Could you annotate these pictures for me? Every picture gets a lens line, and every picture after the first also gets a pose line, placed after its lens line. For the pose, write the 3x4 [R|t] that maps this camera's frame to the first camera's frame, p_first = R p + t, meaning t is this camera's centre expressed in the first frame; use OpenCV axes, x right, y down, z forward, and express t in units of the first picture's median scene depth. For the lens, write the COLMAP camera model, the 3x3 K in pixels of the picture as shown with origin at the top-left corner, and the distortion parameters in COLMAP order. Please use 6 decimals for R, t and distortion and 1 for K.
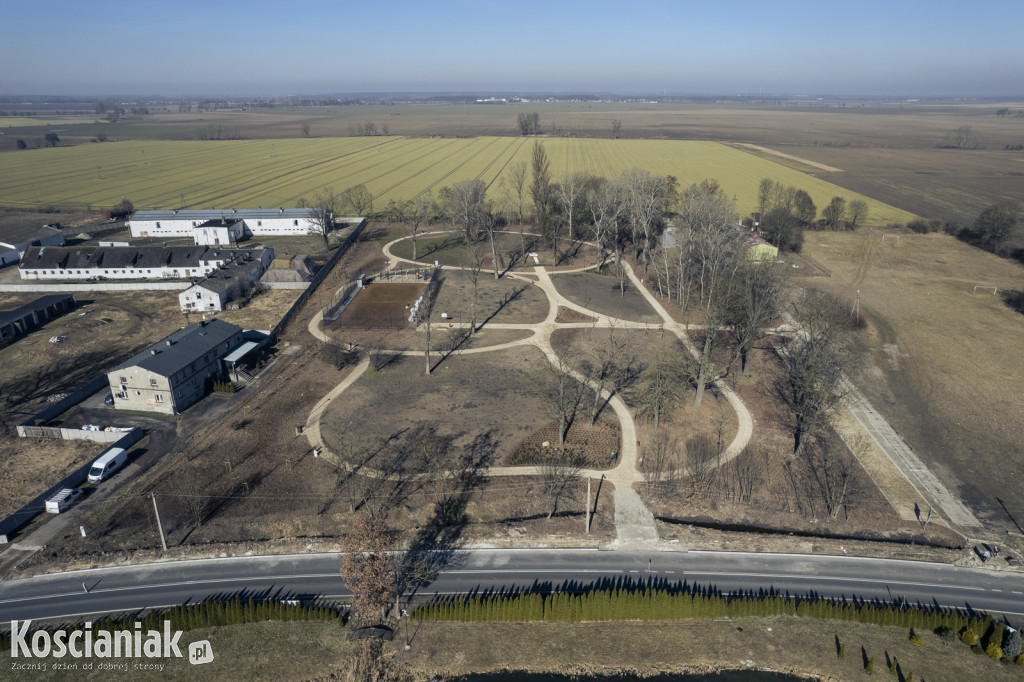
lens RADIAL K [[660.6, 0, 512.0], [0, 660.6, 341.0], [0, 0, 1]] dist [-0.077776, 0.066595]
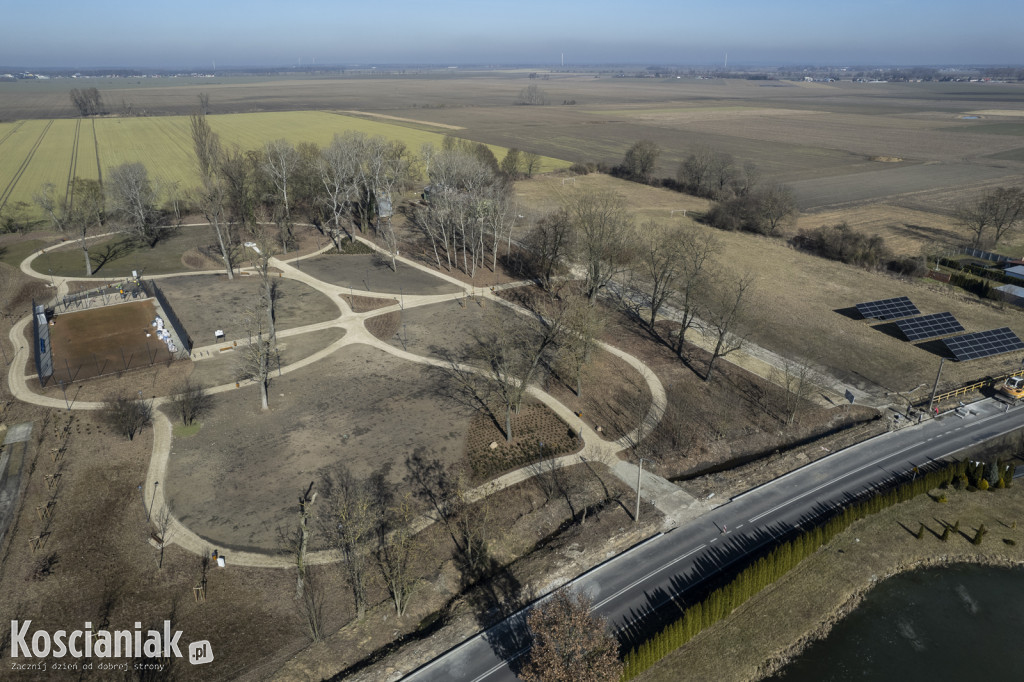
lens RADIAL K [[660.6, 0, 512.0], [0, 660.6, 341.0], [0, 0, 1]] dist [-0.077776, 0.066595]
pose [[0.821267, -0.224939, 0.524332, -0.226367], [0.204291, 0.974006, 0.097865, -0.035300], [-0.532716, 0.026743, 0.845871, 0.171725]]
